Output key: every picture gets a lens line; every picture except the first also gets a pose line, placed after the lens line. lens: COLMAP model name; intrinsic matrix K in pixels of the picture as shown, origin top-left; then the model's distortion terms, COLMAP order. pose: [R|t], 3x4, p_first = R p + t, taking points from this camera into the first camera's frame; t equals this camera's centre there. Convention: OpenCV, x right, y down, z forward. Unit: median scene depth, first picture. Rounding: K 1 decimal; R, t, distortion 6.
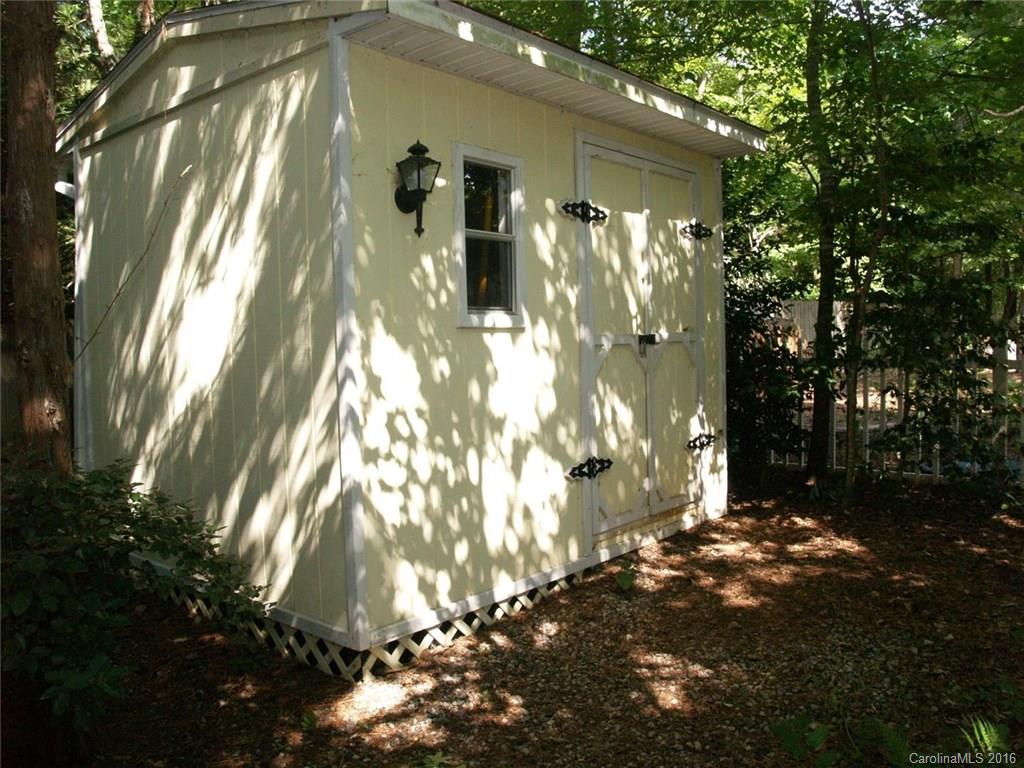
lens RADIAL K [[826.9, 0, 512.0], [0, 826.9, 384.0], [0, 0, 1]] dist [-0.133963, 0.084086]
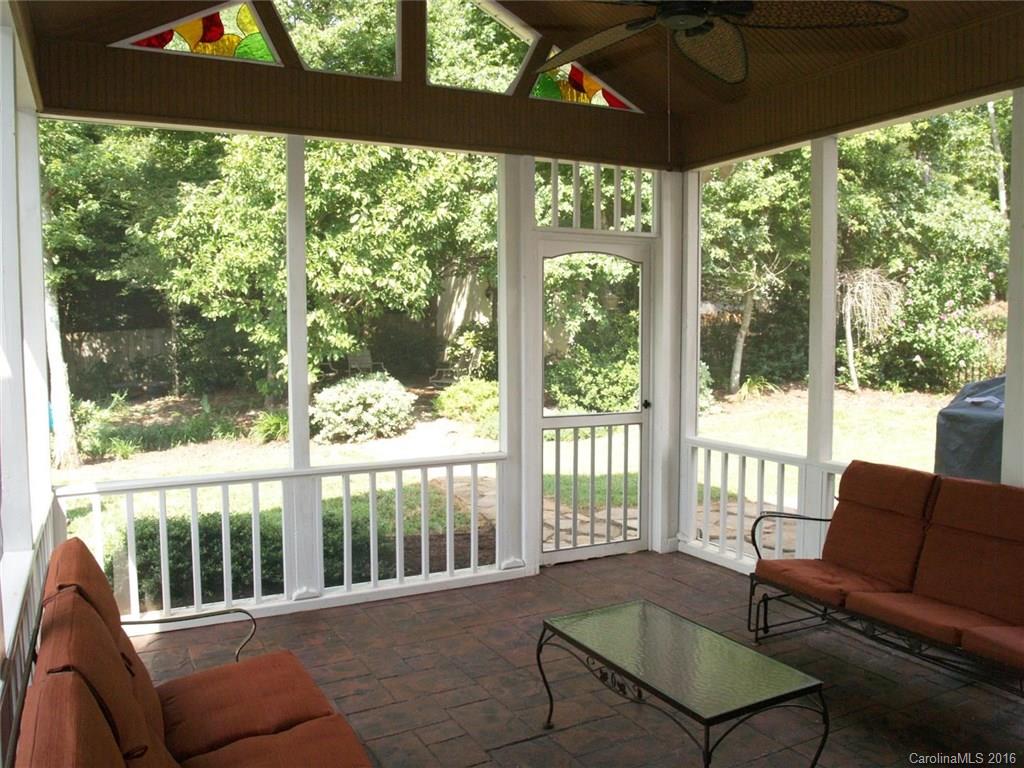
lens RADIAL K [[826.9, 0, 512.0], [0, 826.9, 384.0], [0, 0, 1]] dist [-0.133963, 0.084086]
pose [[0.927427, 0.043027, -0.371521, 2.327818], [-0.035190, 0.998992, 0.027852, 0.261412], [0.372345, -0.012756, 0.928007, -4.607070]]
